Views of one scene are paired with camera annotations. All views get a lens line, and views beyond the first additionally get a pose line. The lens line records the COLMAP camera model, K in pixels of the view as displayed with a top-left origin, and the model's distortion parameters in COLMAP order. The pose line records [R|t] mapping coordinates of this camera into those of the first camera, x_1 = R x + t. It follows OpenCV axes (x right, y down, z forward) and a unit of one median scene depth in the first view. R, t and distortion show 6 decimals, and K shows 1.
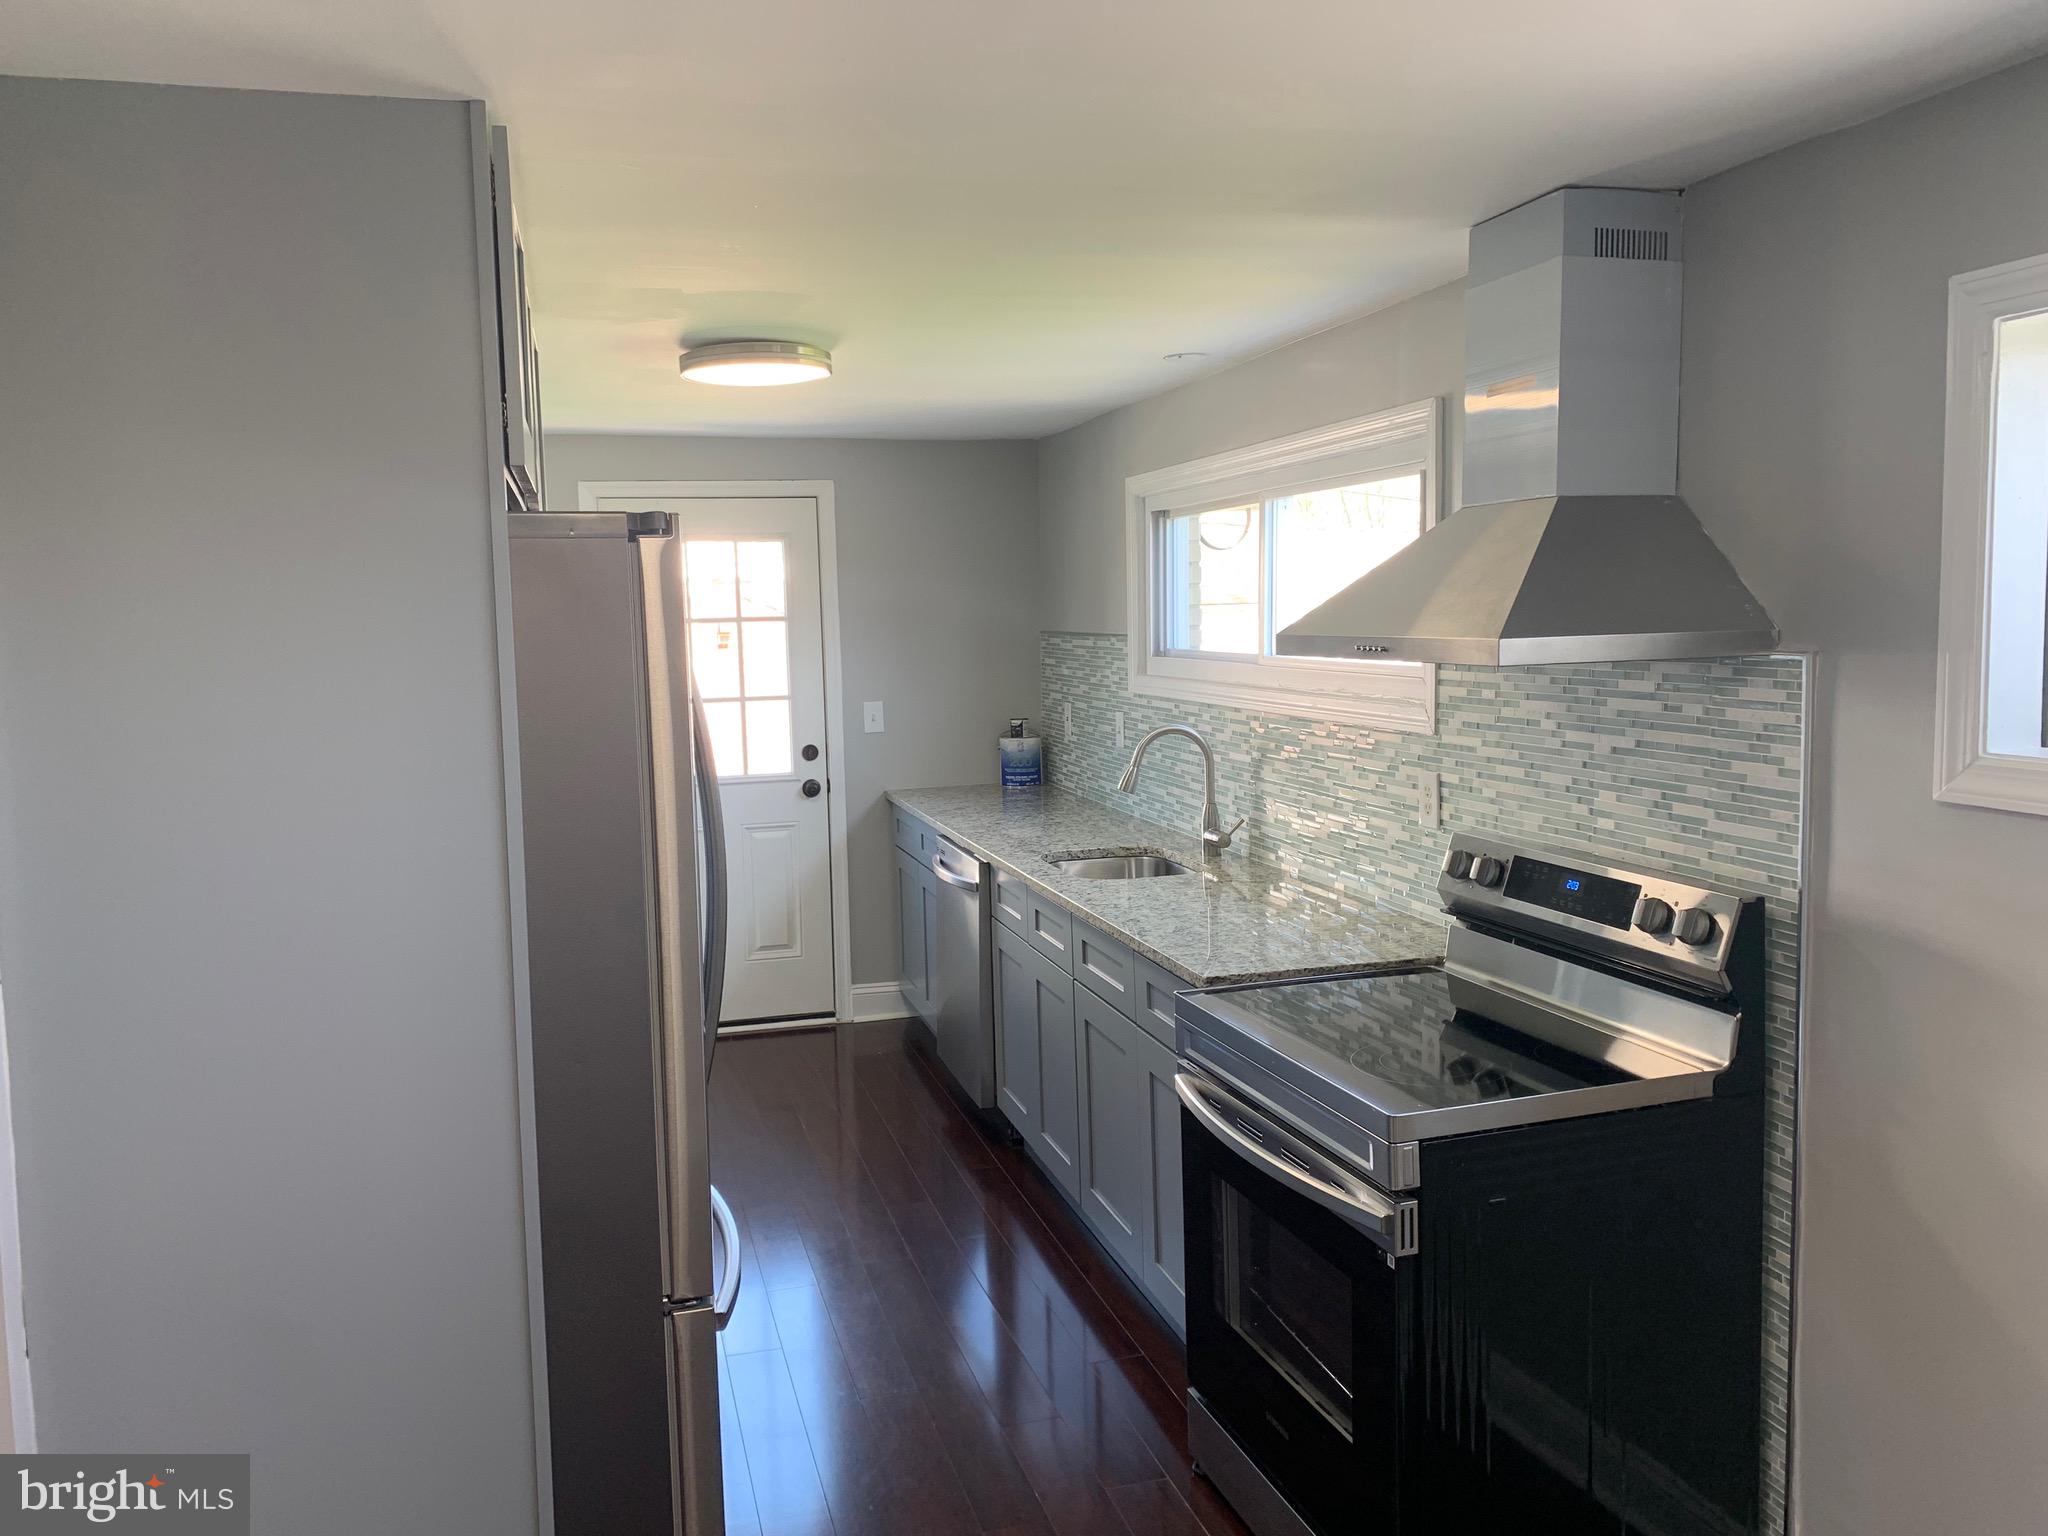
lens RADIAL K [[1607.5, 0, 1010.7], [0, 1607.5, 765.1], [0, 0, 1]] dist [0.063747, -0.034776]
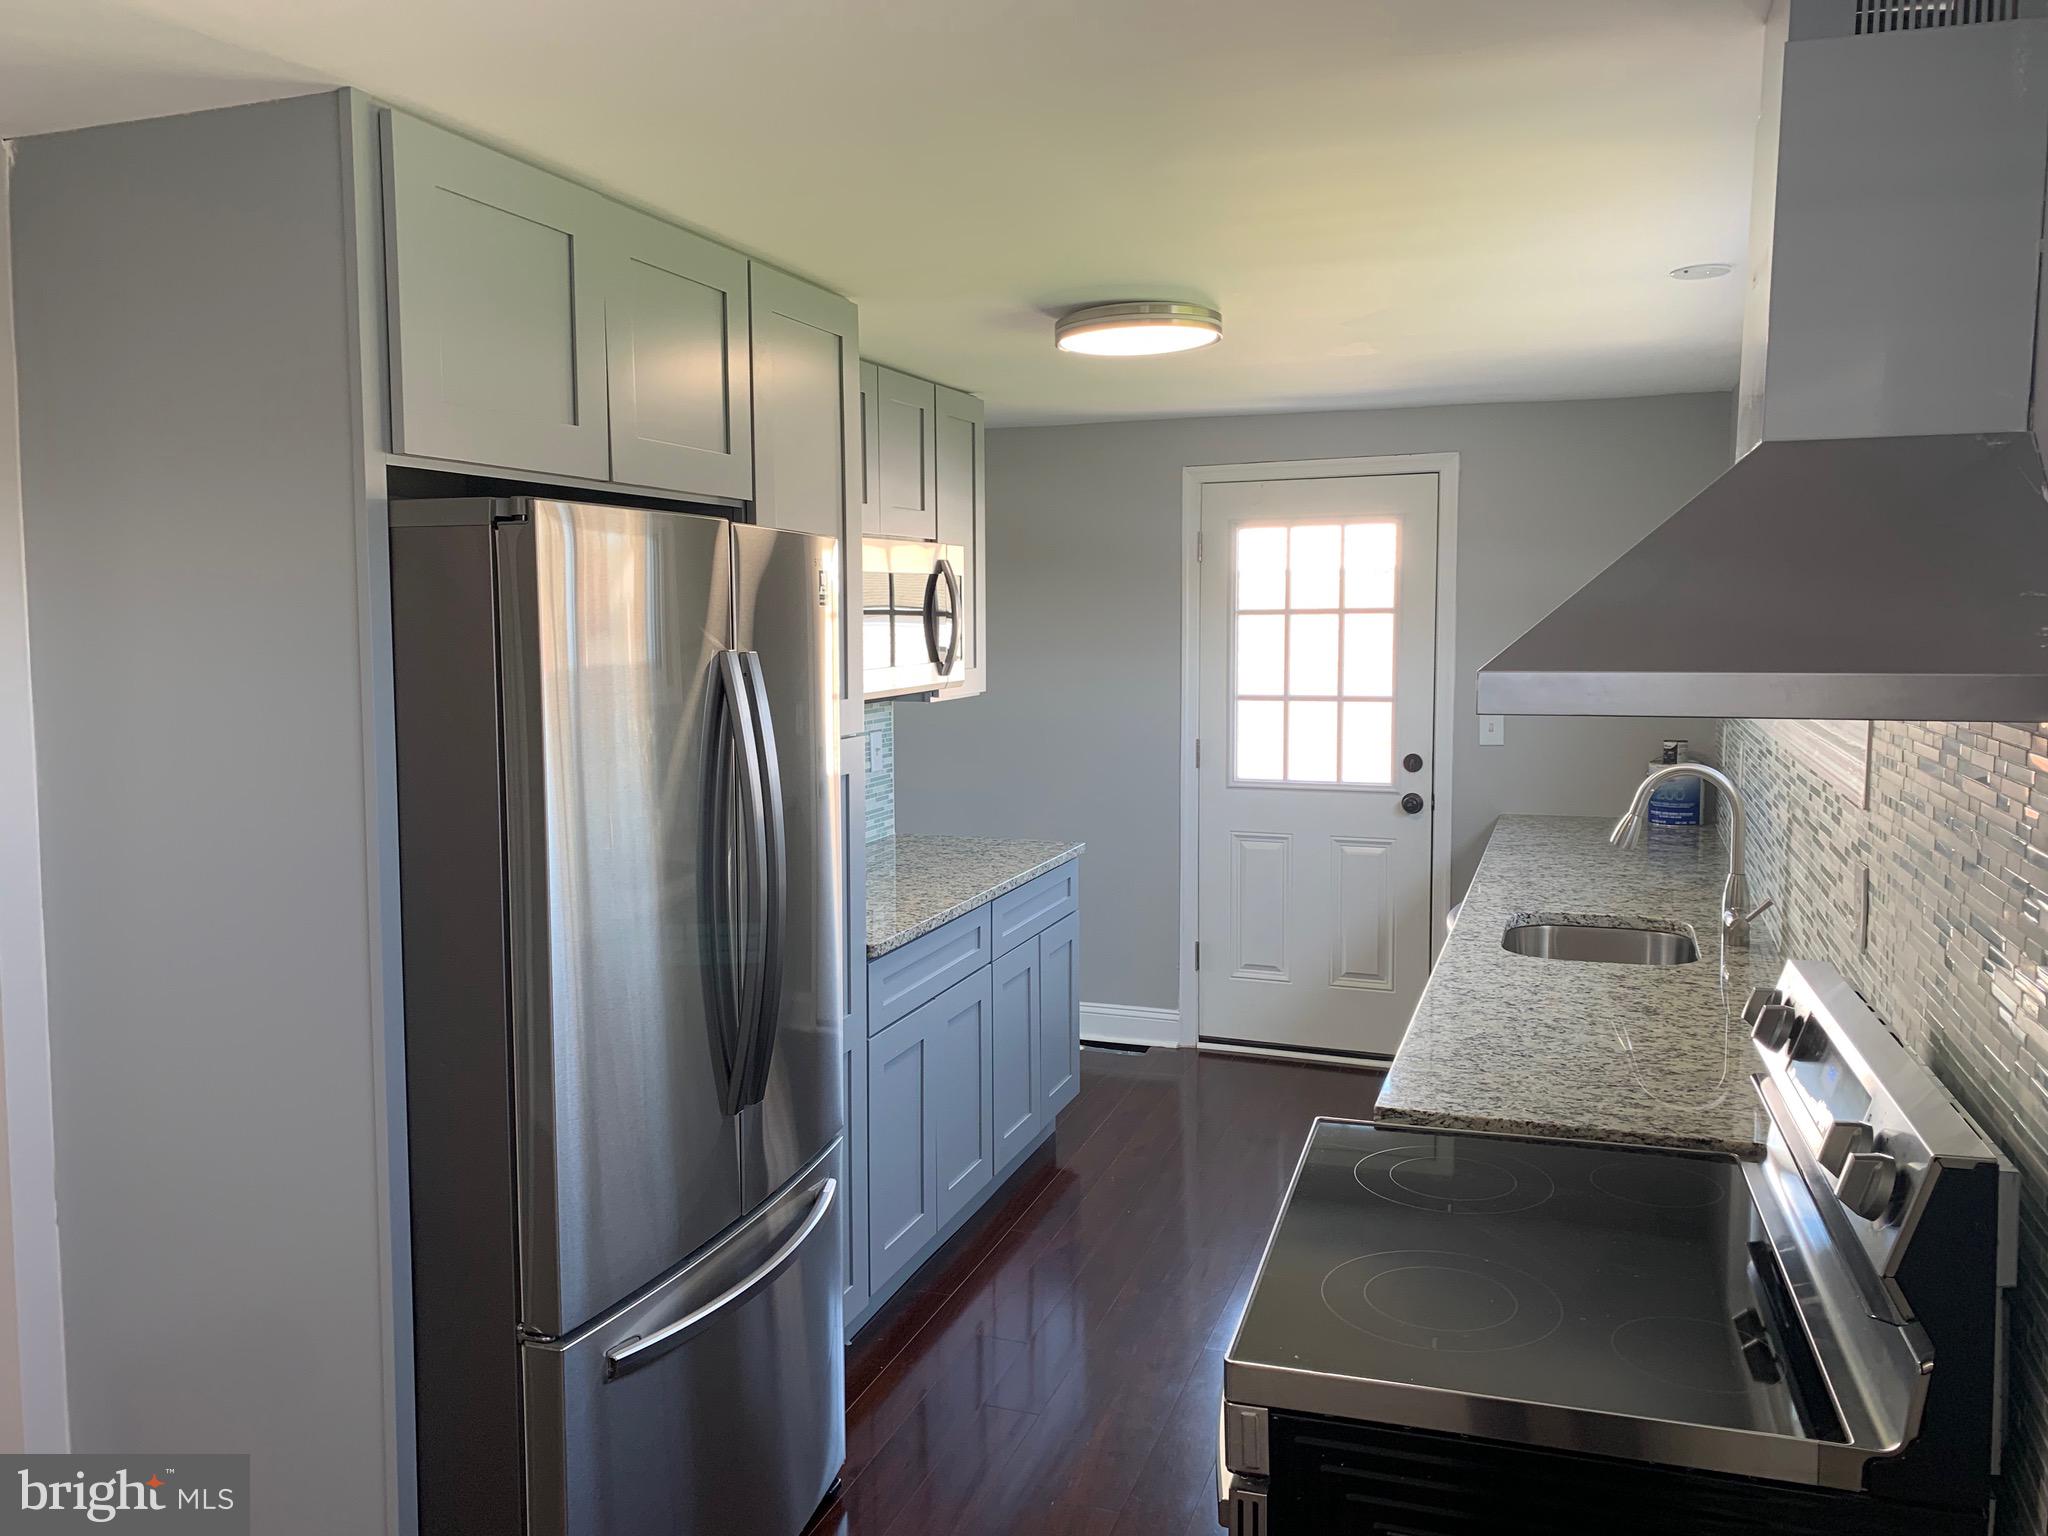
lens RADIAL K [[1607.5, 0, 1019.6], [0, 1607.5, 761.2], [0, 0, 1]] dist [0.063747, -0.034776]
pose [[0.806314, 0.074802, -0.586739, 0.222954], [-0.070455, 0.997055, 0.030290, -0.020550], [0.587277, 0.016916, 0.809209, 0.157335]]
